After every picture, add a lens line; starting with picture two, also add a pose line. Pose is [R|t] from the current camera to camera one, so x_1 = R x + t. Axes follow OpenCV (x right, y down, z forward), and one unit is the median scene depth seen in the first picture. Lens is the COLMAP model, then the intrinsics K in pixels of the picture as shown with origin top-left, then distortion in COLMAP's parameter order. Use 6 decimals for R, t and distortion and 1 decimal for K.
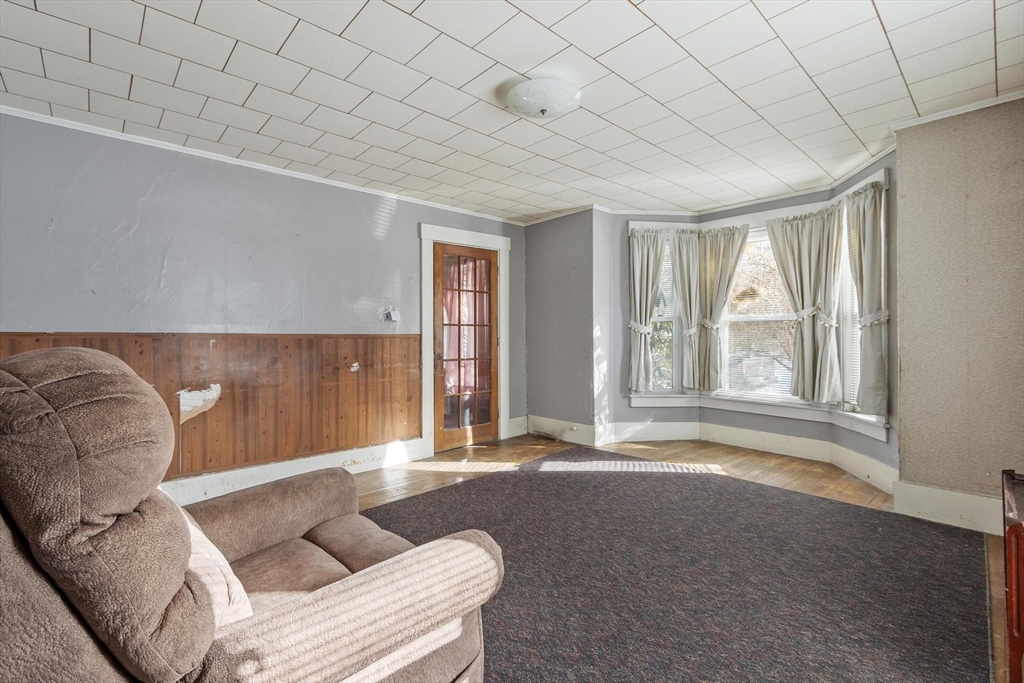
lens RADIAL K [[453.9, 0, 502.1], [0, 453.9, 333.4], [0, 0, 1]] dist [-0.000294, -0.000039]
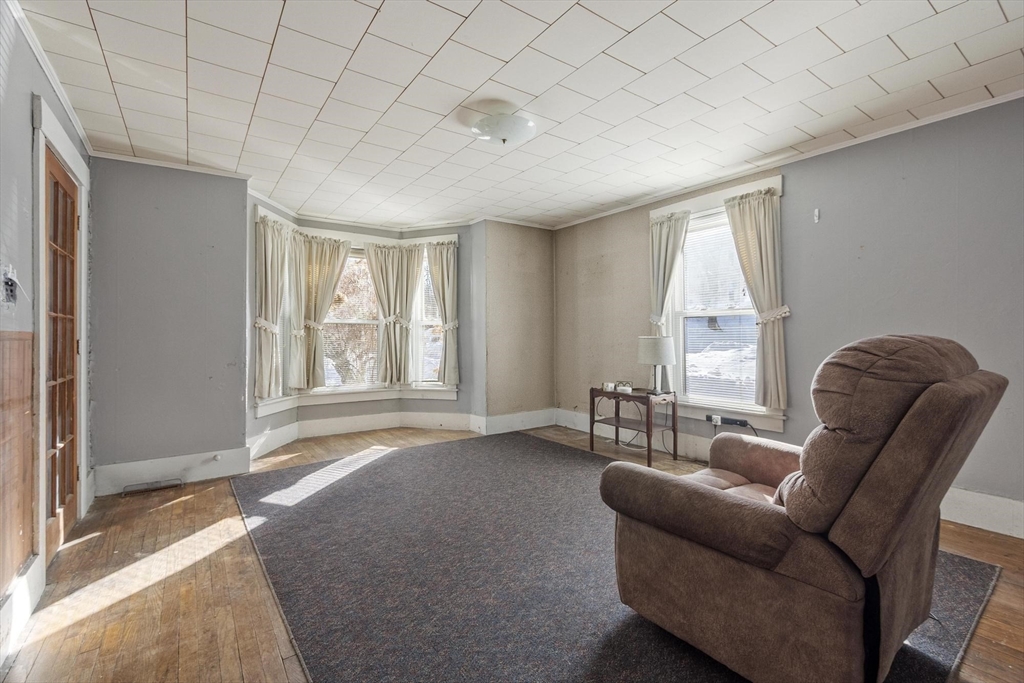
lens RADIAL K [[453.9, 0, 502.1], [0, 453.9, 333.4], [0, 0, 1]] dist [-0.000294, -0.000039]
pose [[0.127802, 0.006770, 0.991777, -0.629445], [0.001783, 0.999974, -0.007056, 0.007624], [-0.991798, 0.002670, 0.127787, 0.507704]]
